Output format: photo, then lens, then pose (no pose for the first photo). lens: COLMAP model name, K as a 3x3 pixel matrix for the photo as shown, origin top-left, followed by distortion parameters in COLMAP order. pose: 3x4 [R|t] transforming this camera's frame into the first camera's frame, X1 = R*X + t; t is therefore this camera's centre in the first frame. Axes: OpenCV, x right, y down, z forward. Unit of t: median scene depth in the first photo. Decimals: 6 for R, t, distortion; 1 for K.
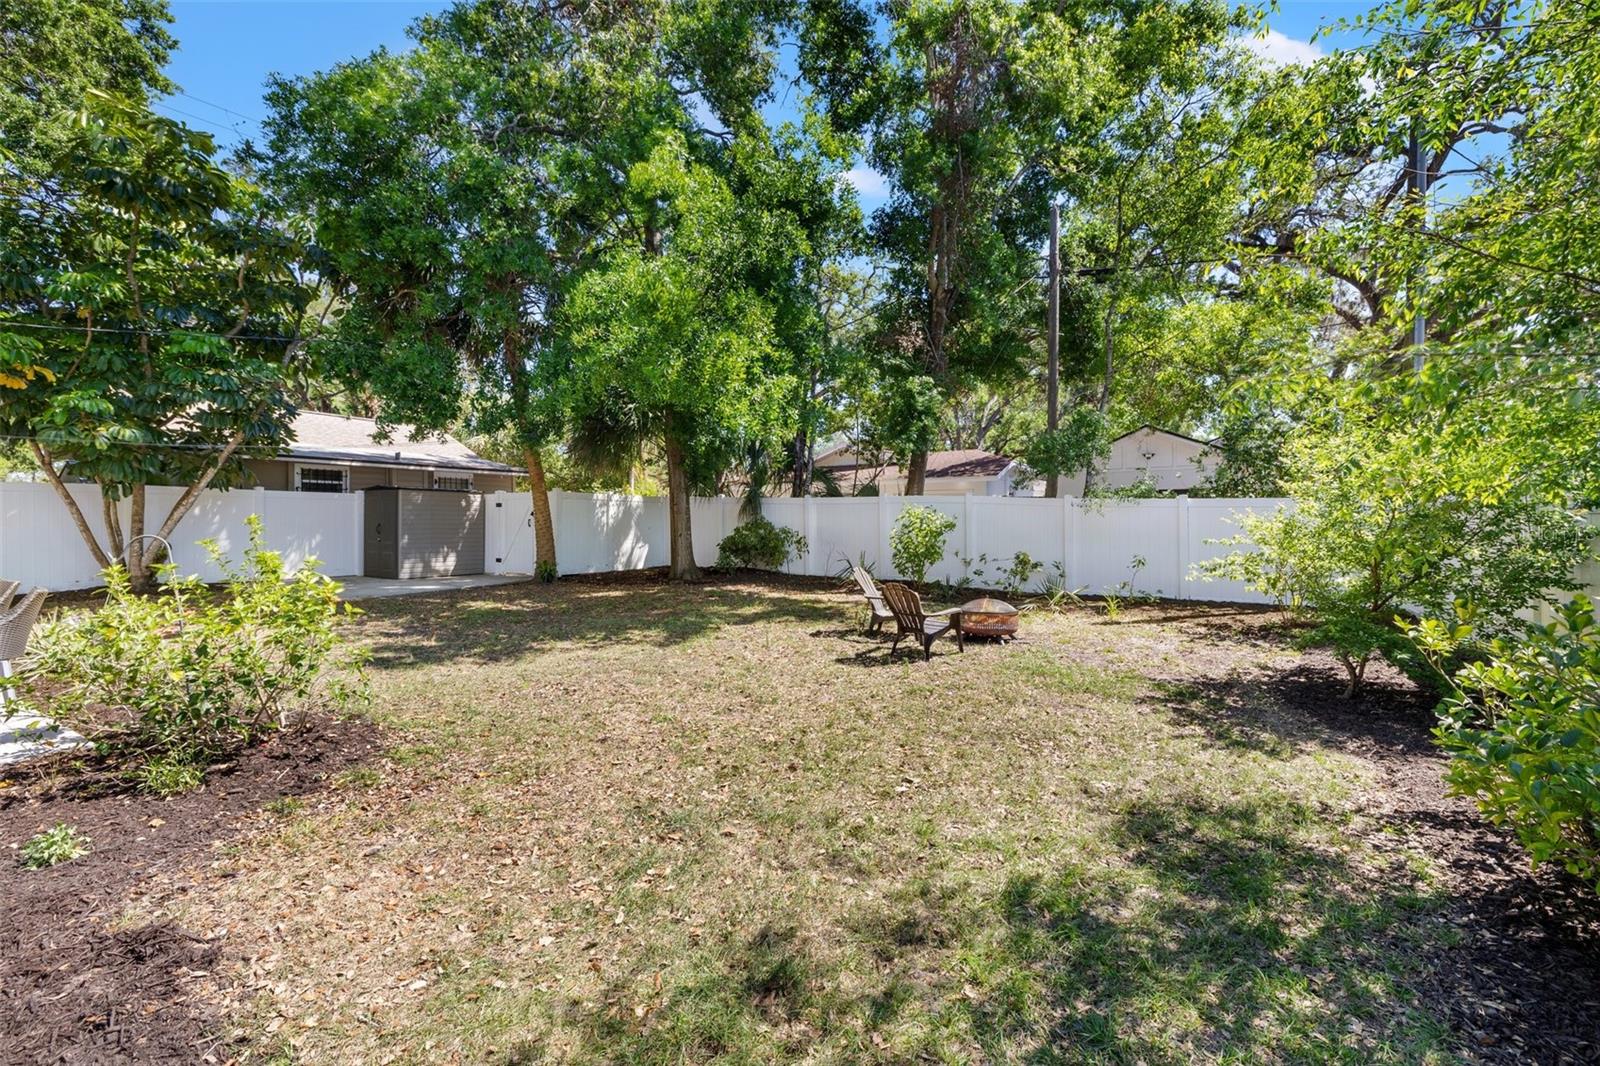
lens RADIAL K [[680.5, 0, 795.7], [0, 680.5, 526.1], [0, 0, 1]] dist [-0.000063, -0.000051]
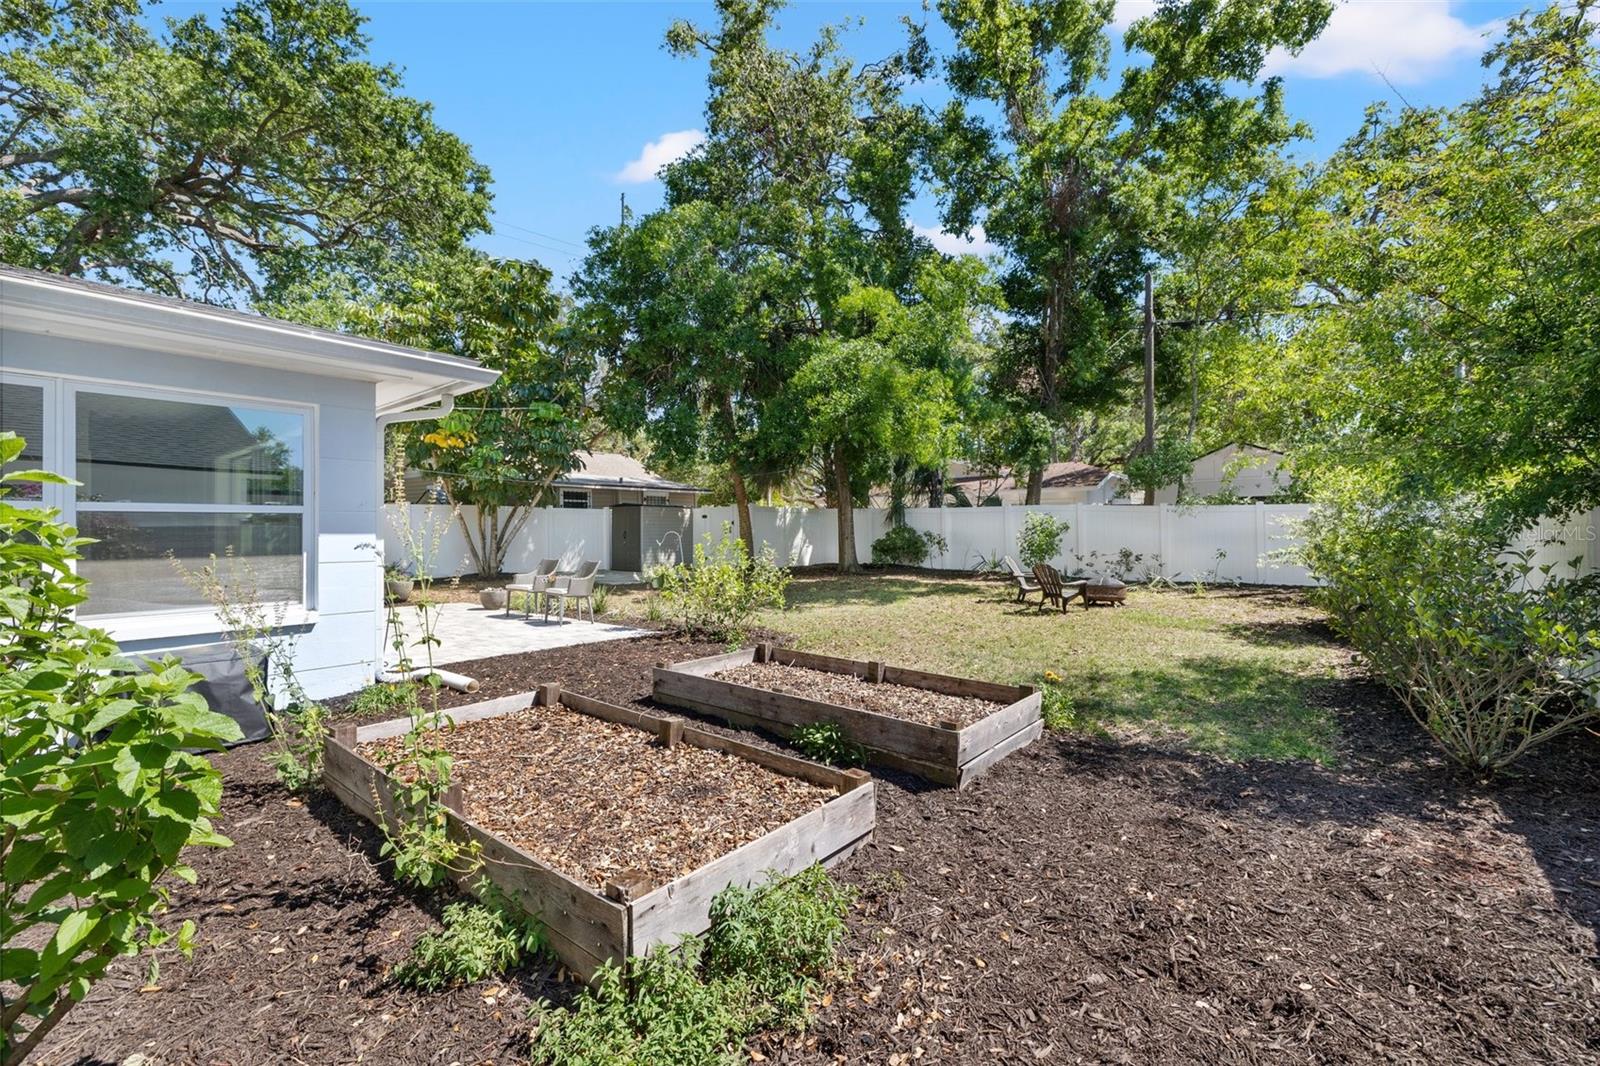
lens RADIAL K [[680.5, 0, 795.7], [0, 680.5, 526.1], [0, 0, 1]] dist [-0.000063, -0.000051]
pose [[0.992751, -0.010413, -0.119735, -0.106582], [0.008524, 0.999831, -0.016278, 0.010420], [0.119885, 0.015139, 0.992672, -0.283593]]
